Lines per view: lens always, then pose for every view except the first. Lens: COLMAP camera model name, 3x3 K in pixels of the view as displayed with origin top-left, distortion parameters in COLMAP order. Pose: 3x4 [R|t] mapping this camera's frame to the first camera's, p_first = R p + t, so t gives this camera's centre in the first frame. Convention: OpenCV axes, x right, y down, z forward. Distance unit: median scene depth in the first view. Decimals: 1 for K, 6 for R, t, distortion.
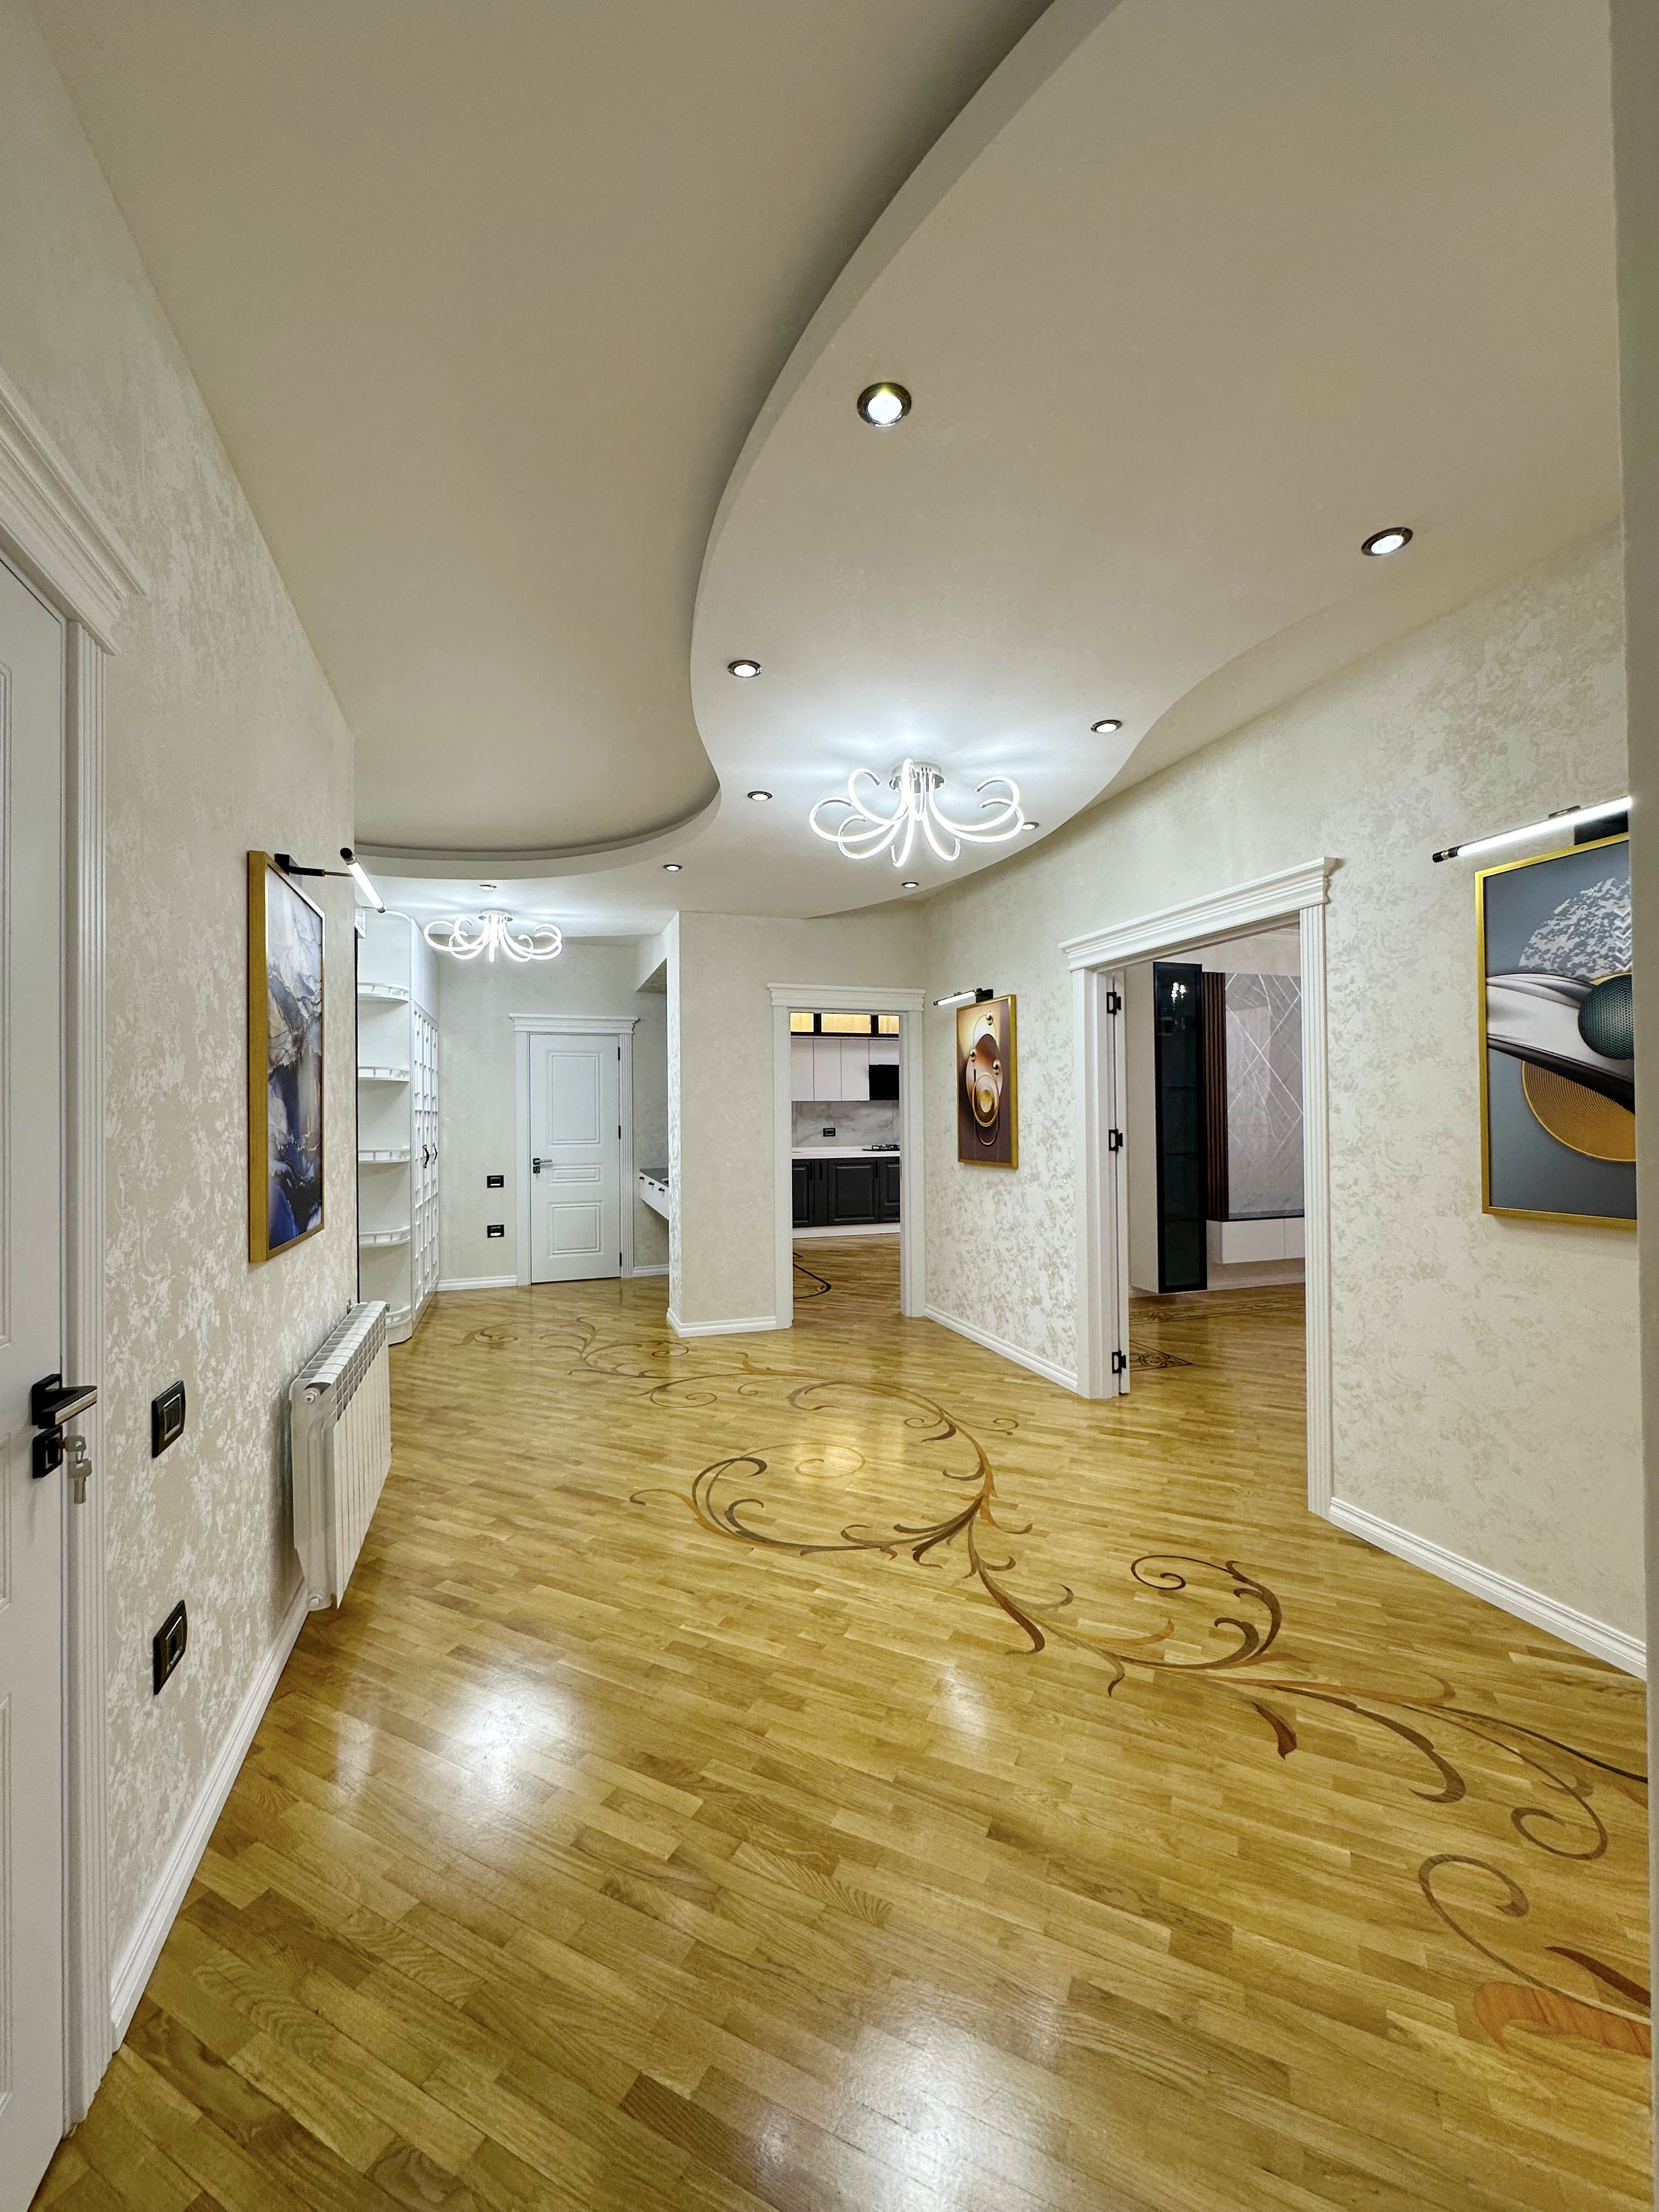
lens RADIAL K [[882.8, 0, 828.3], [0, 882.8, 1106.3], [0, 0, 1]] dist [-0.003226, 0.000637]
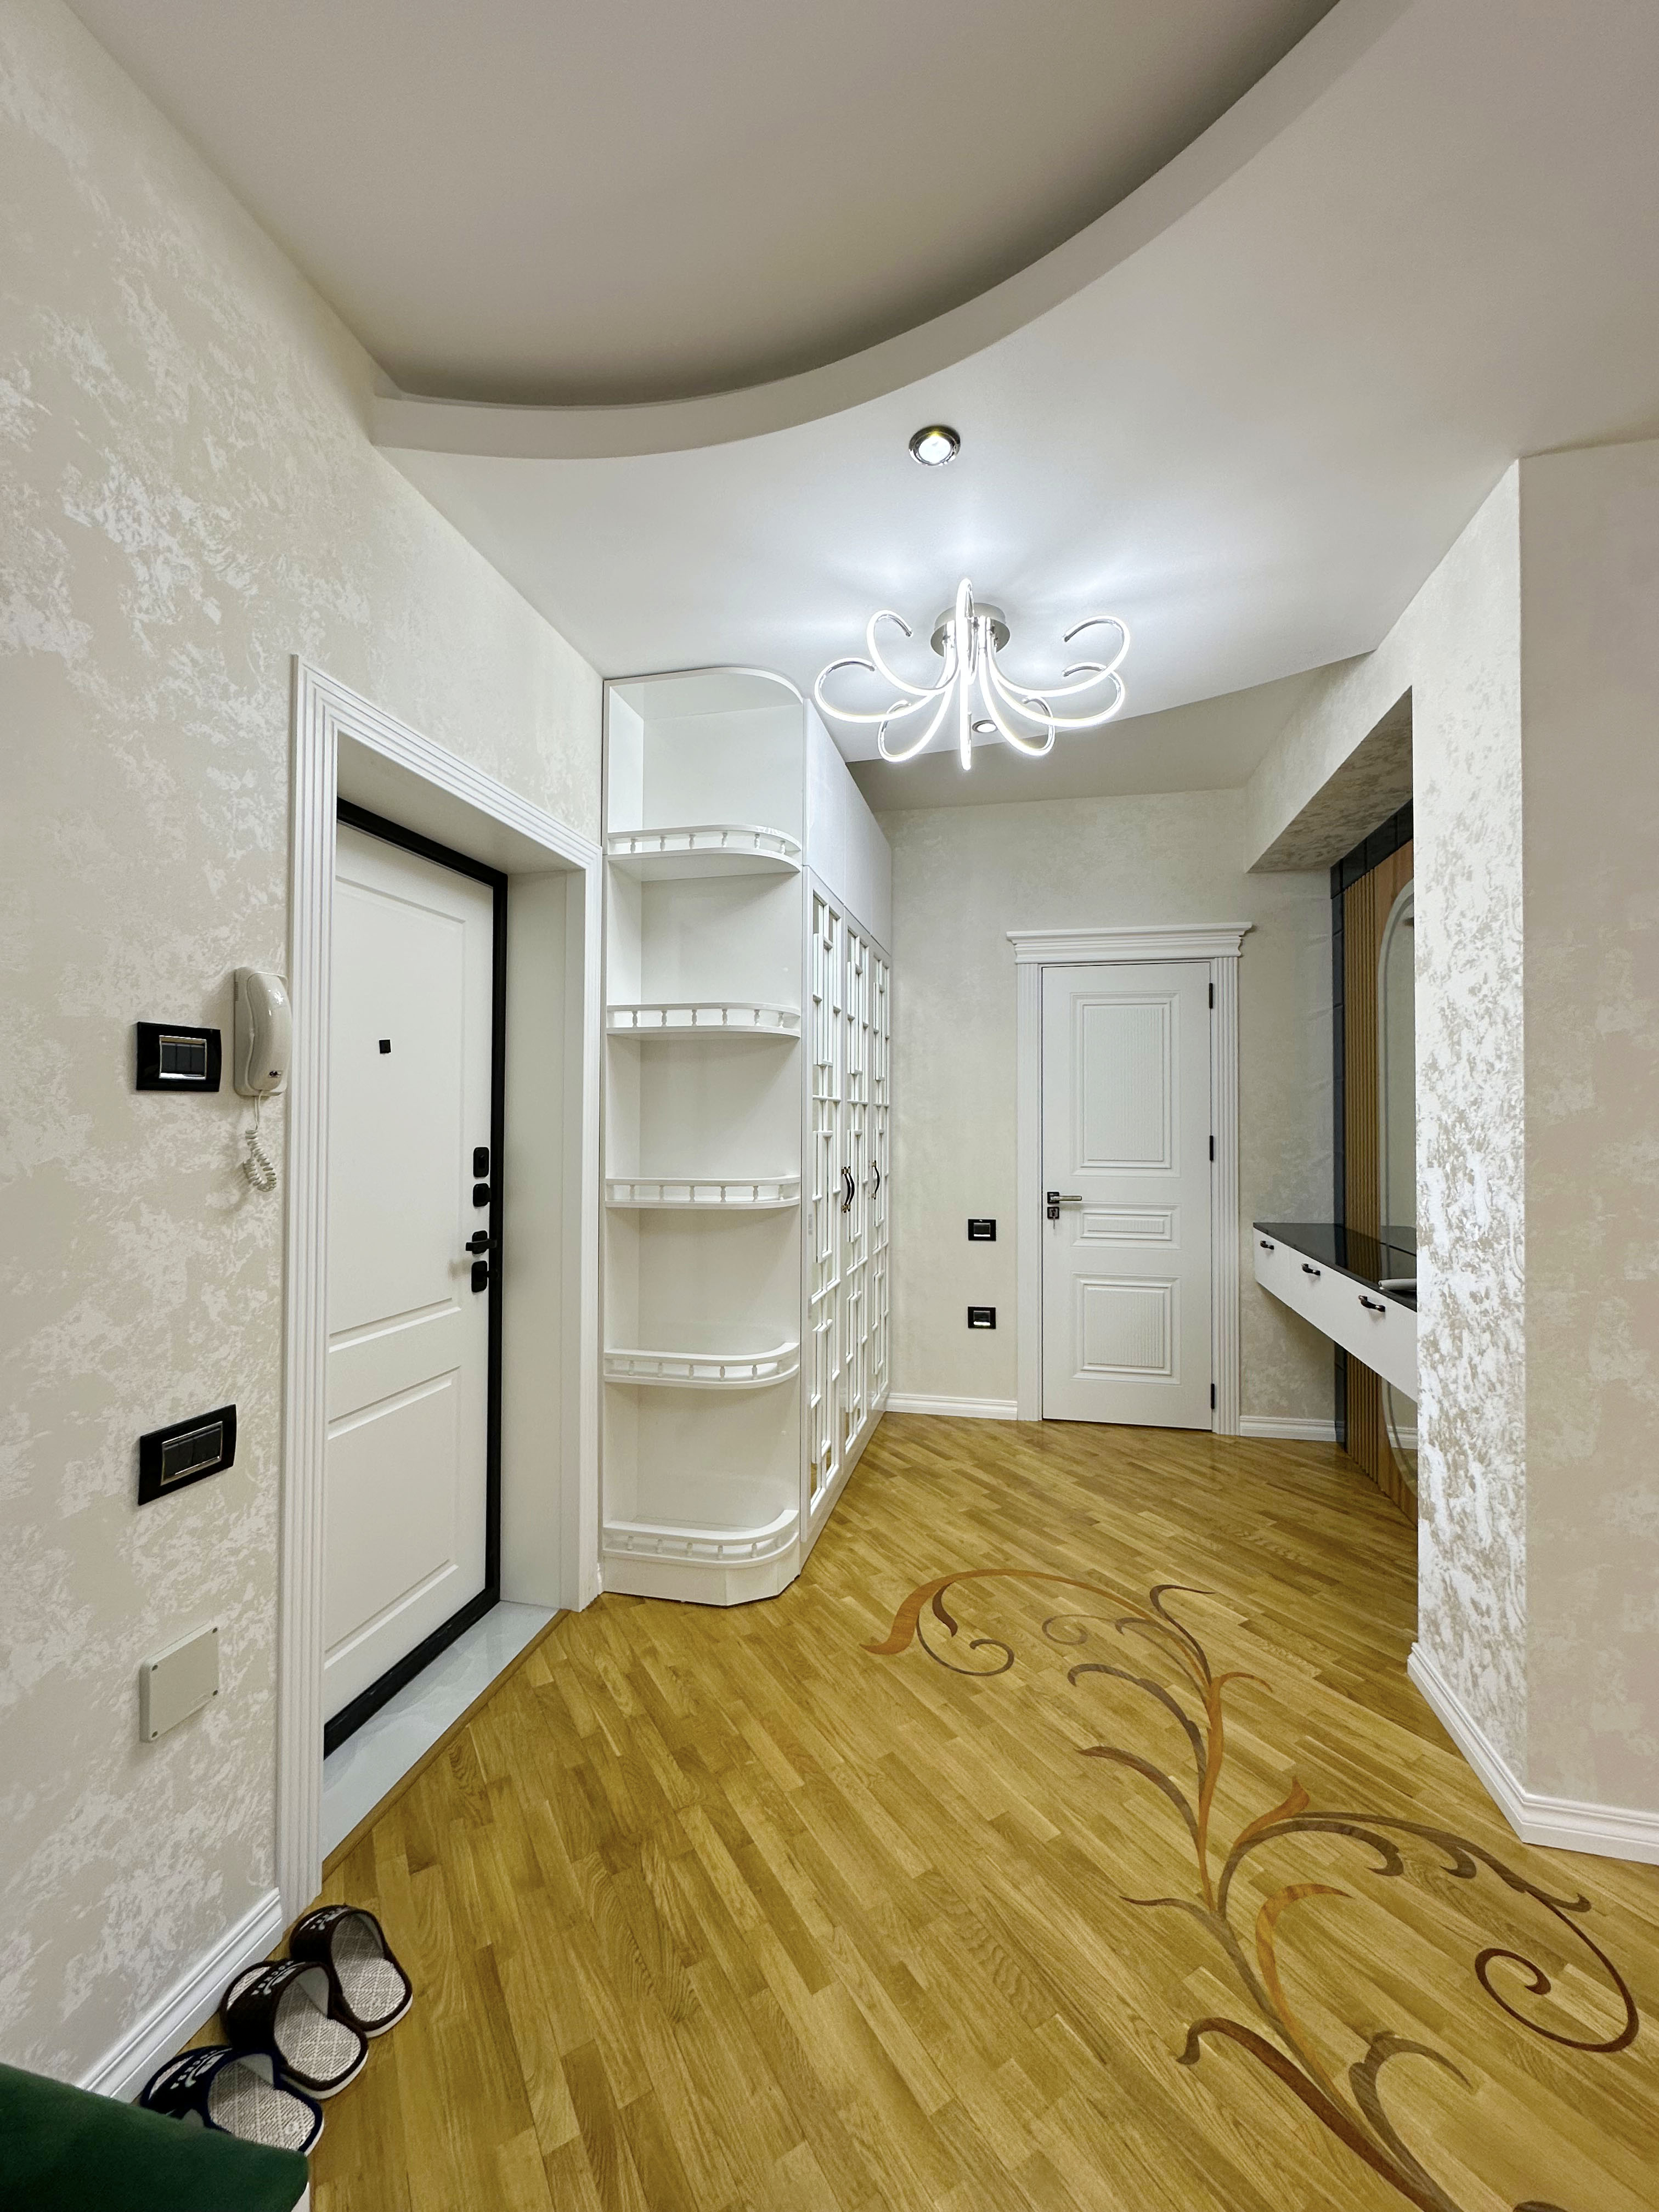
lens RADIAL K [[888.1, 0, 829.5], [0, 888.1, 1106.0], [0, 0, 1]] dist [-0.000698, 0.000950]
pose [[0.850037, 0.004976, -0.526699, -0.270113], [-0.006929, 0.999974, -0.001736, 0.012780], [0.526677, 0.005125, 0.850050, 0.778593]]
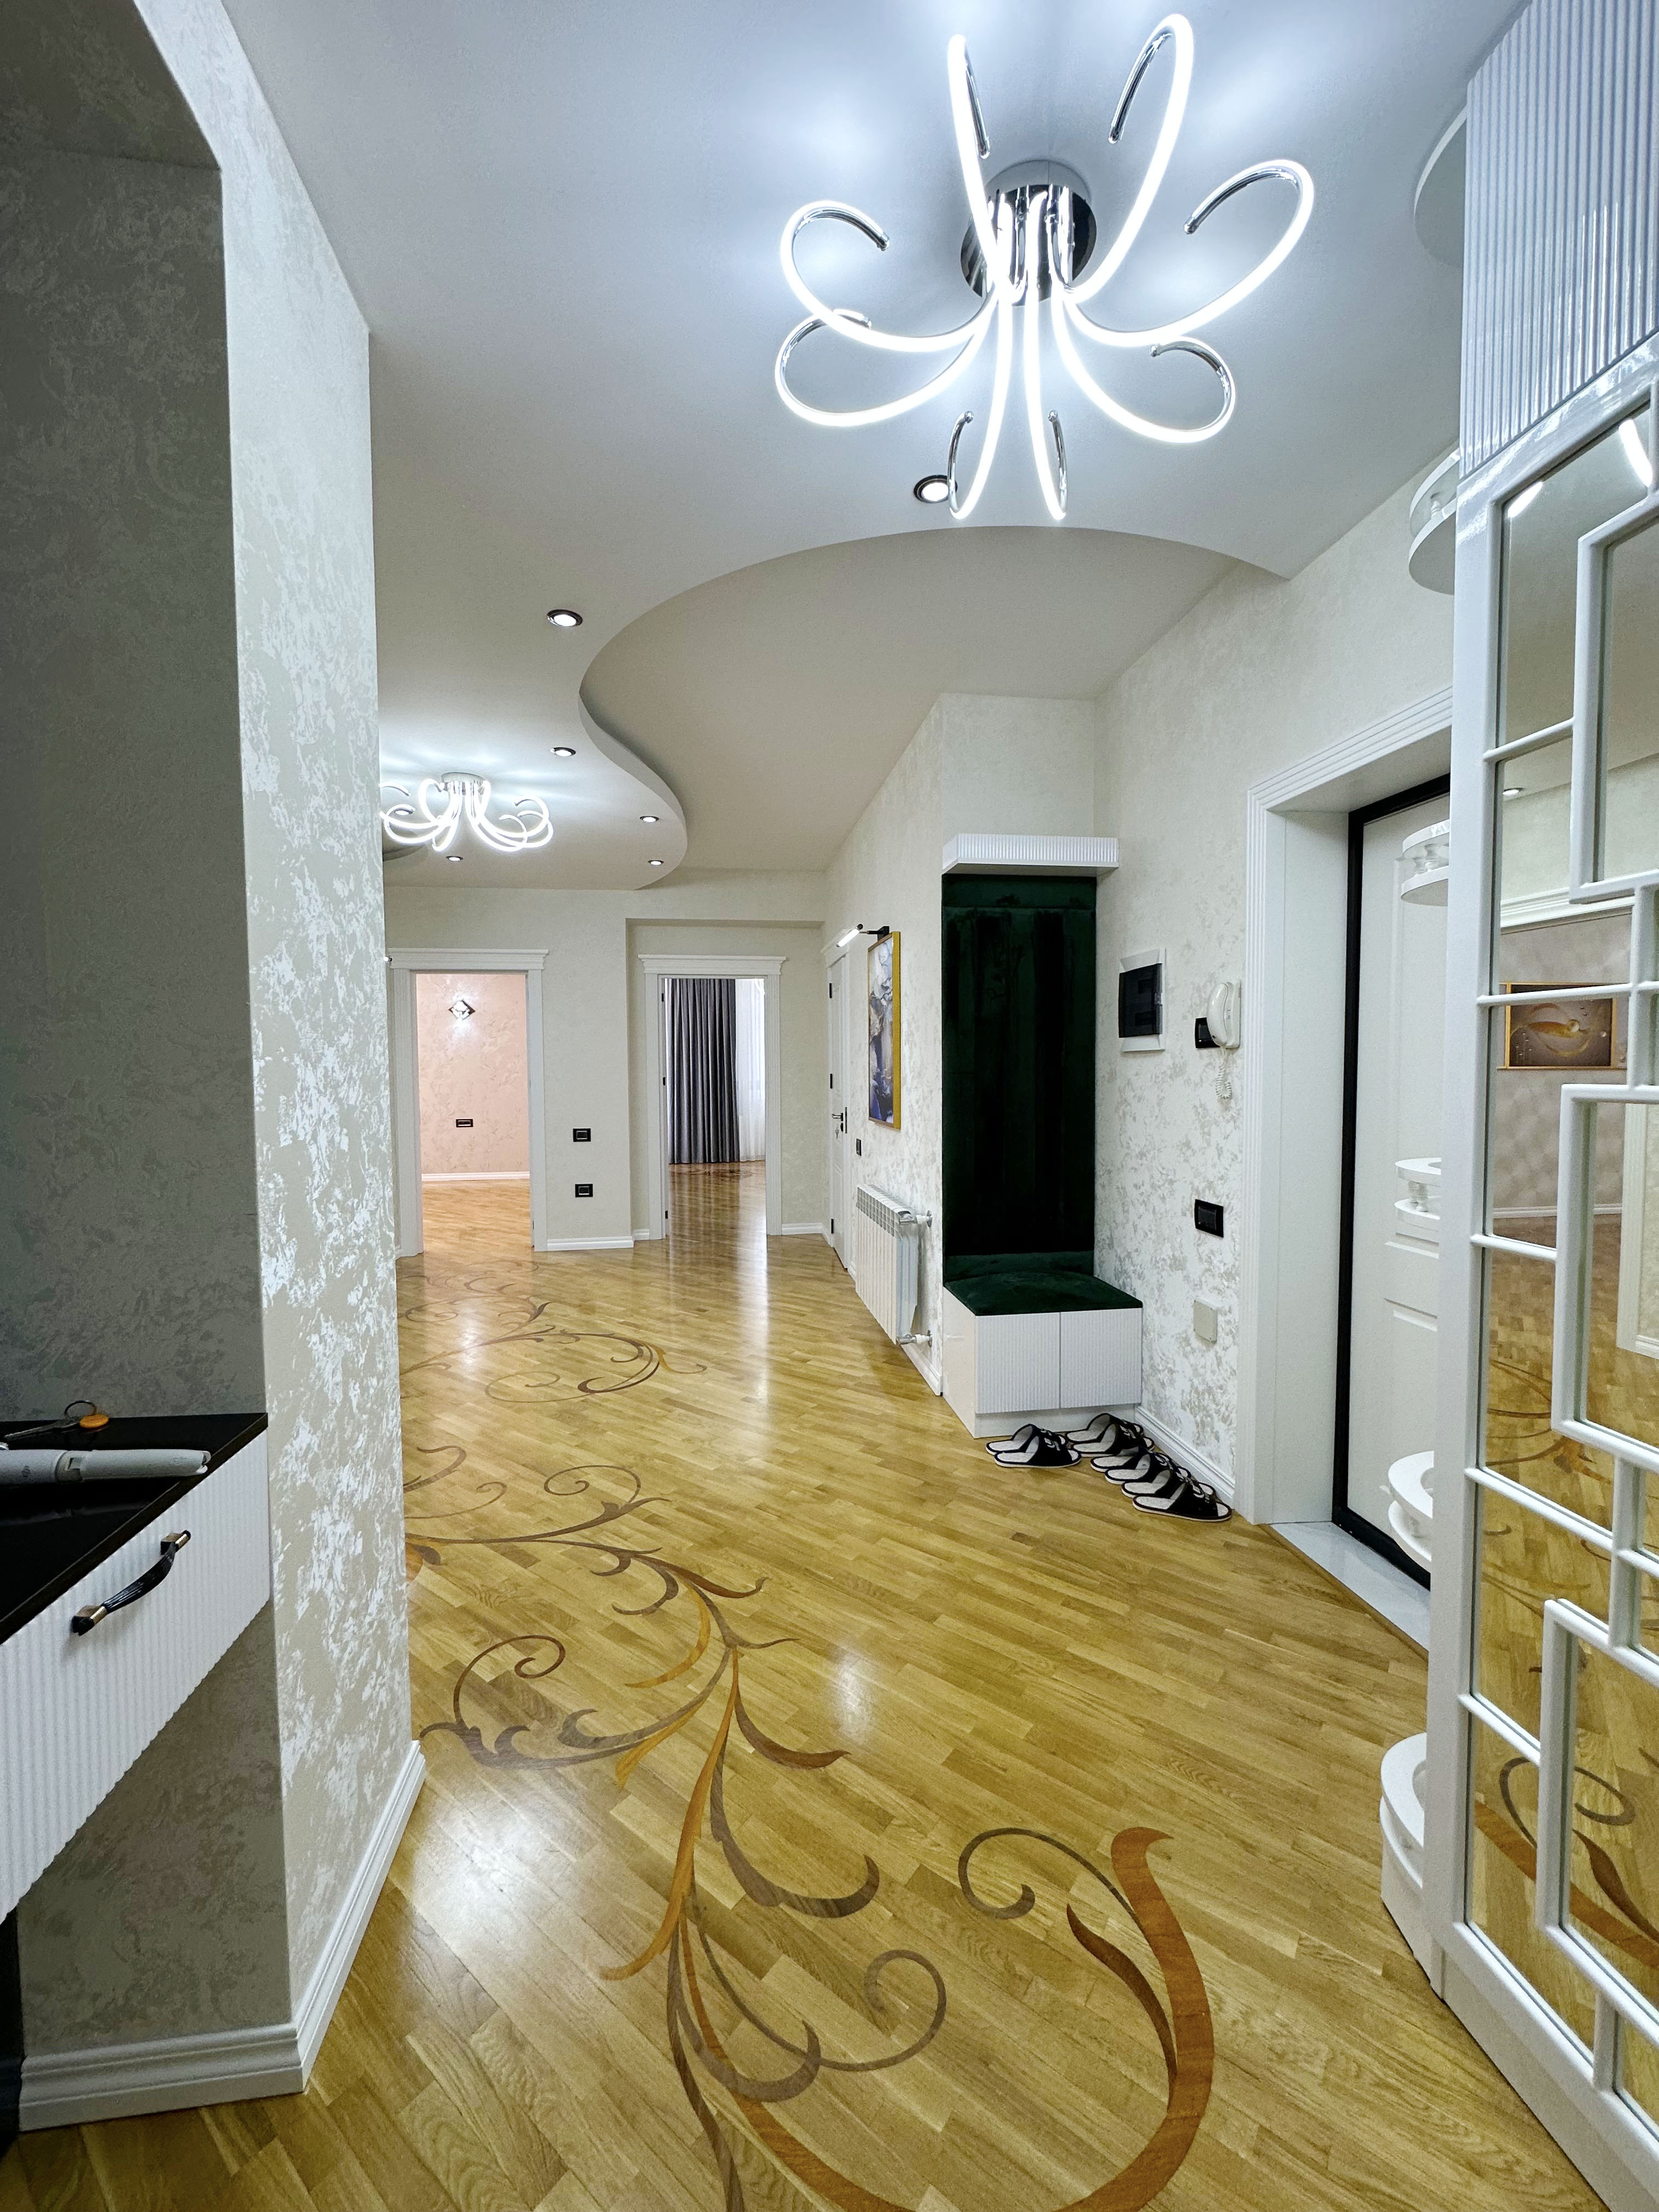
lens RADIAL K [[882.8, 0, 828.3], [0, 882.8, 1106.3], [0, 0, 1]] dist [-0.003226, 0.000637]
pose [[-0.982231, 0.008471, 0.187484, -0.468694], [0.015310, 0.999268, 0.035063, 0.024171], [-0.187050, 0.037310, -0.981642, 1.617761]]
